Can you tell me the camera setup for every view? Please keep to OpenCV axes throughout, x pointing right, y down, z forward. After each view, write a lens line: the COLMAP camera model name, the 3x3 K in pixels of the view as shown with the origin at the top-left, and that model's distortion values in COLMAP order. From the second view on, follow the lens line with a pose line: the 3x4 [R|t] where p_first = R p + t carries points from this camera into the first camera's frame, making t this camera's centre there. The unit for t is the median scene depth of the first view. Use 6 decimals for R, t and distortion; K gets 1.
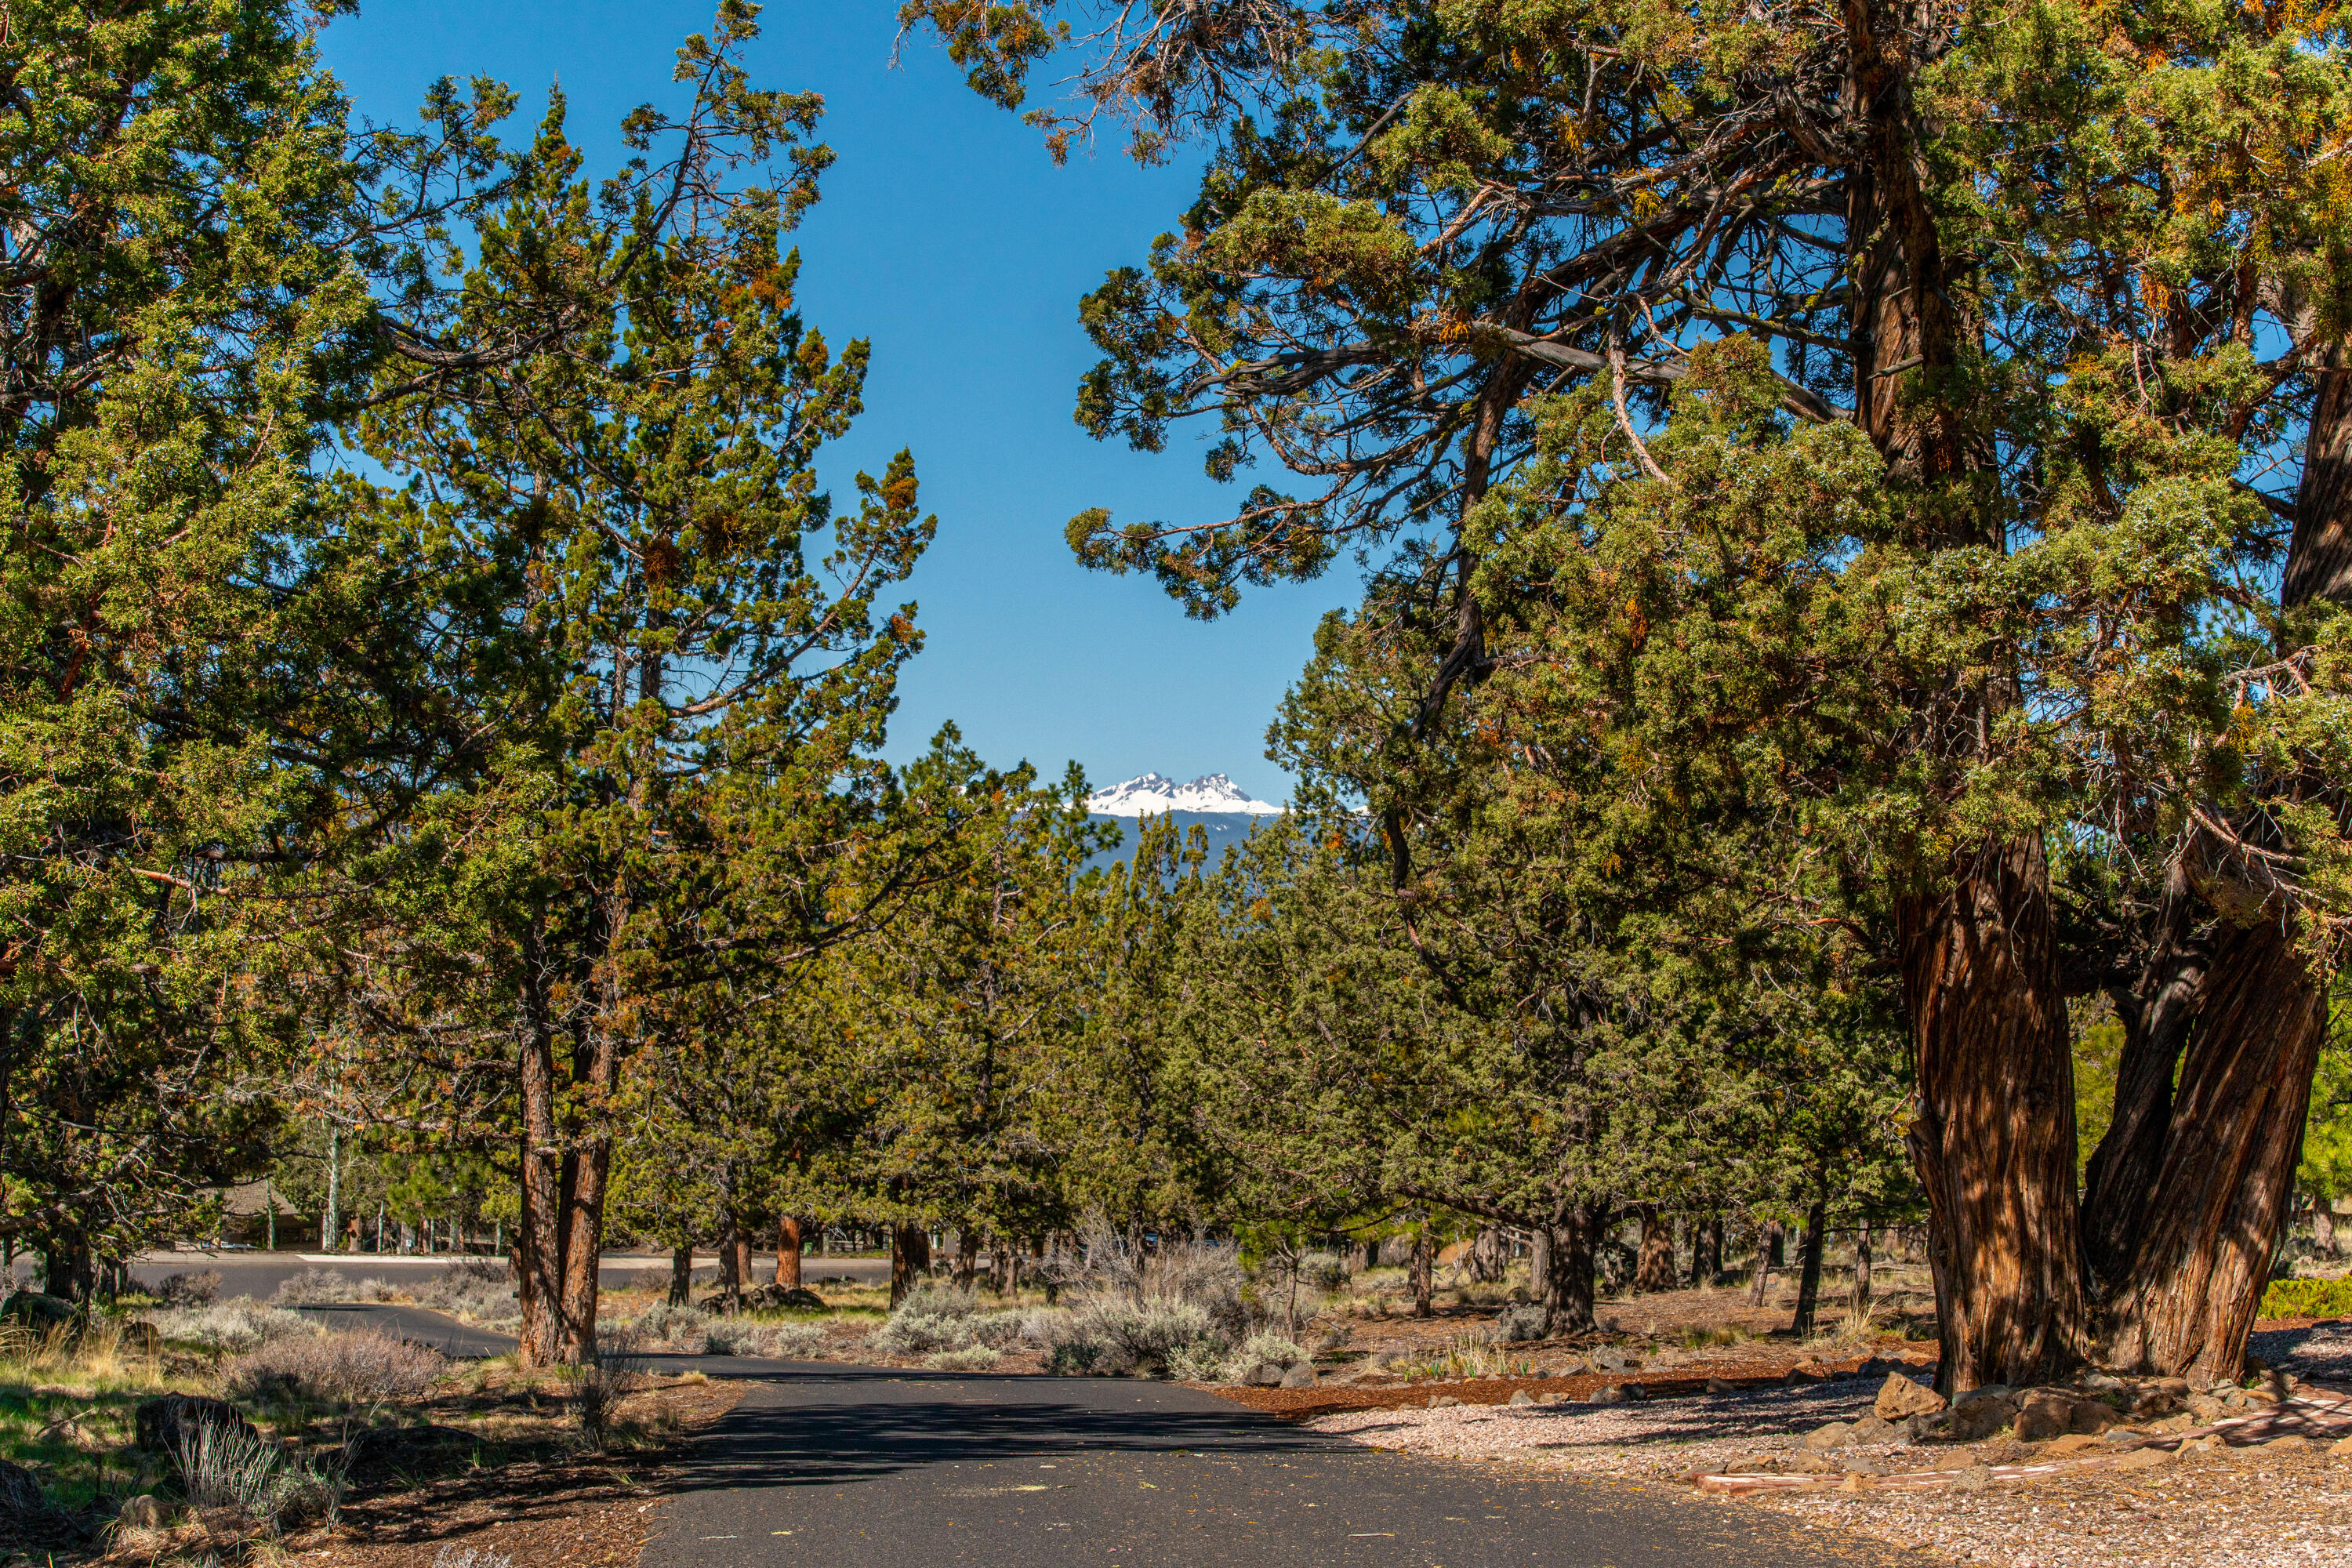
lens RADIAL K [[3849.1, 0, 1173.0], [0, 3849.1, 786.0], [0, 0, 1]] dist [-0.025593, -0.021040]
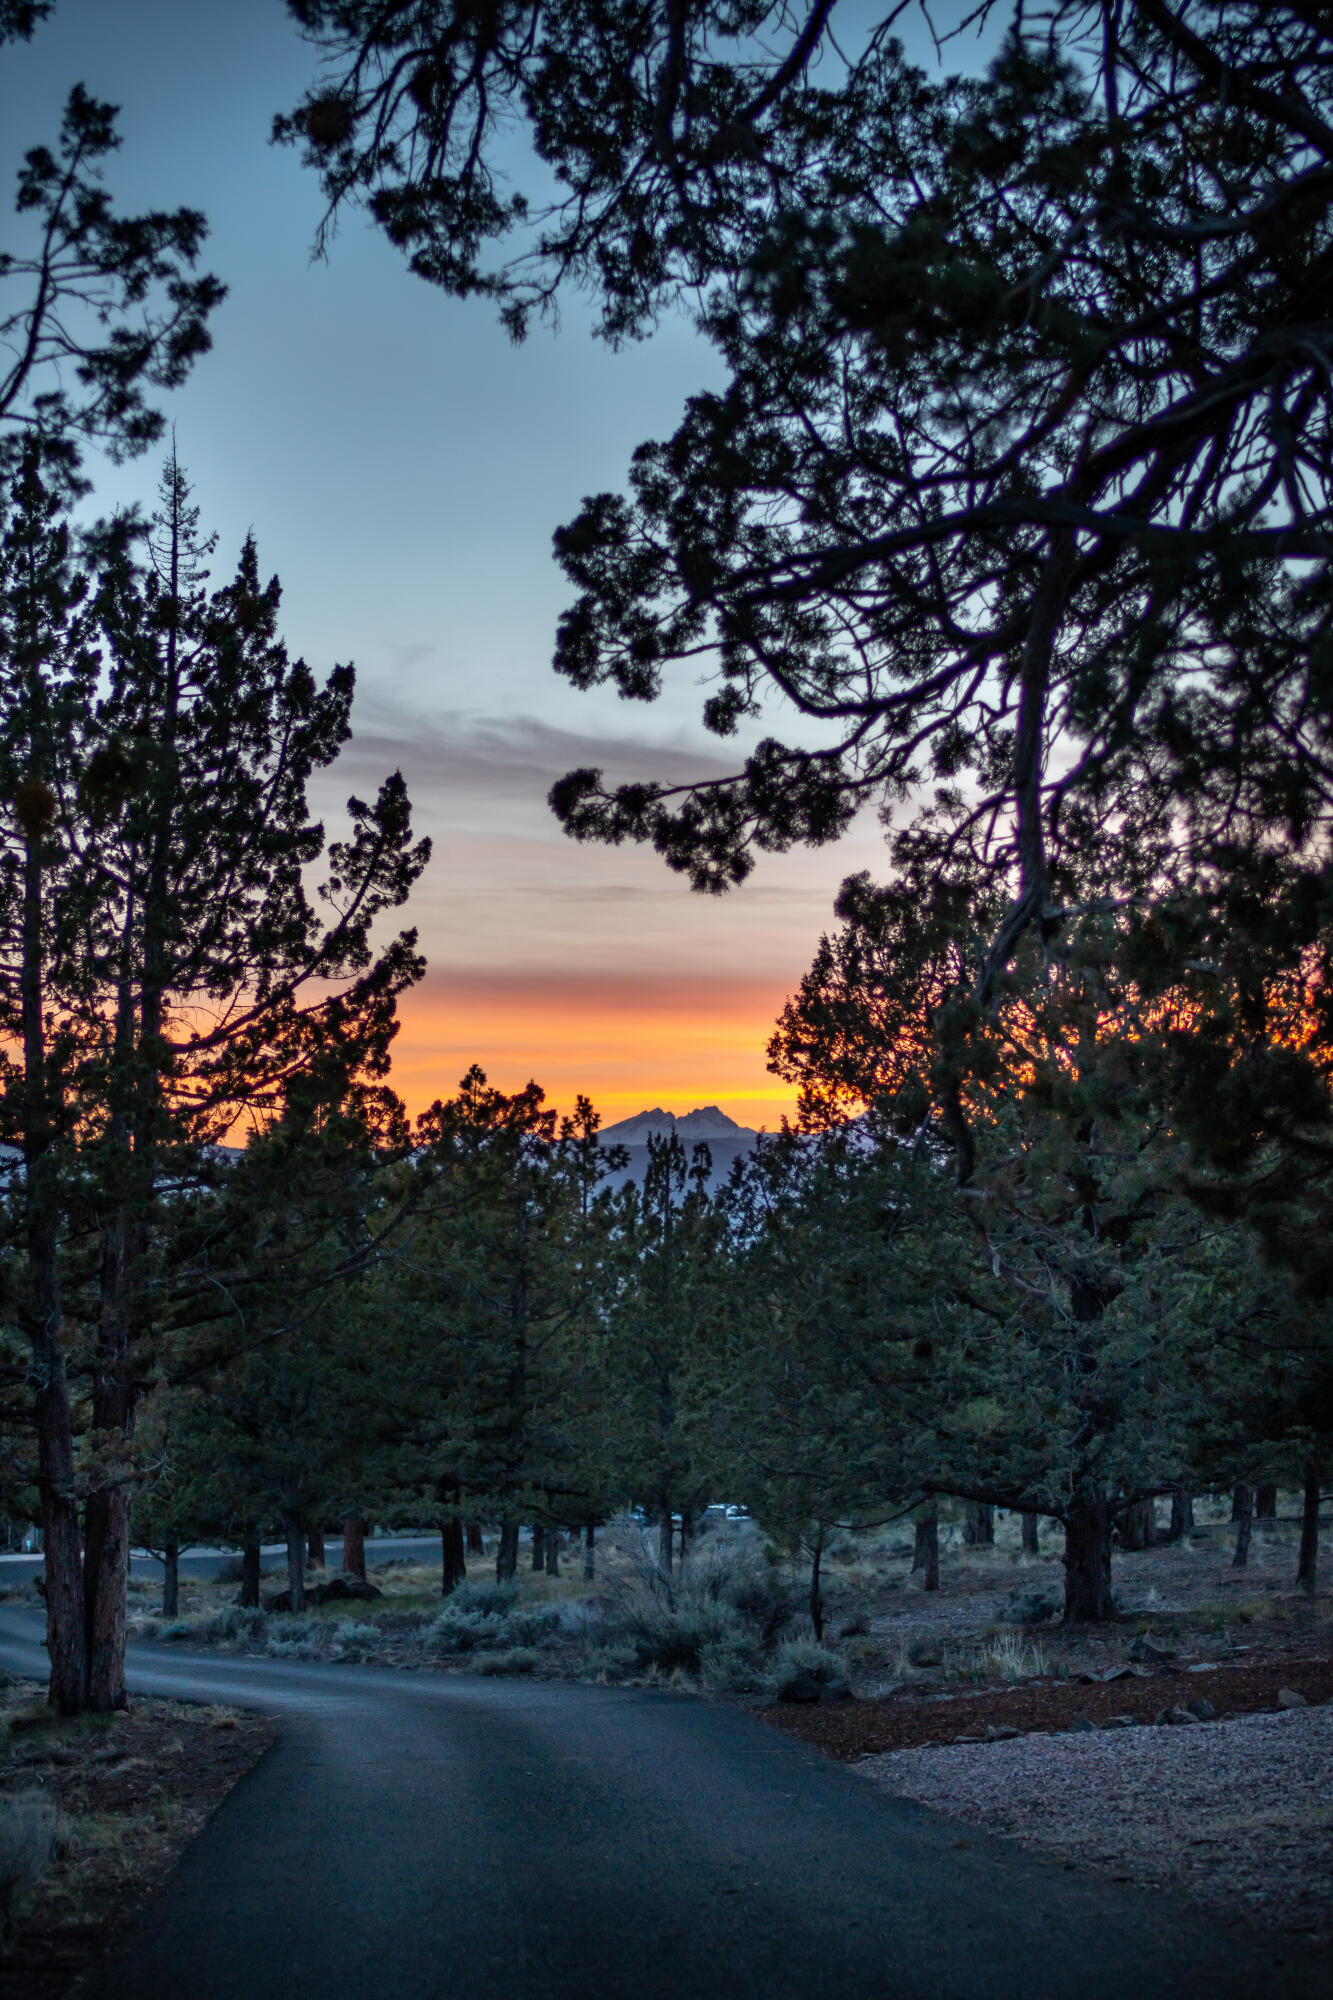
lens RADIAL K [[3186.7, 0, 666.5], [0, 3186.7, 1000.0], [0, 0, 1]] dist [0.006925, 0.056606]
pose [[0.998833, -0.048292, -0.000309, -0.002184], [0.048246, 0.998120, -0.037802, 0.005770], [0.002134, 0.037743, 0.999285, 0.180572]]
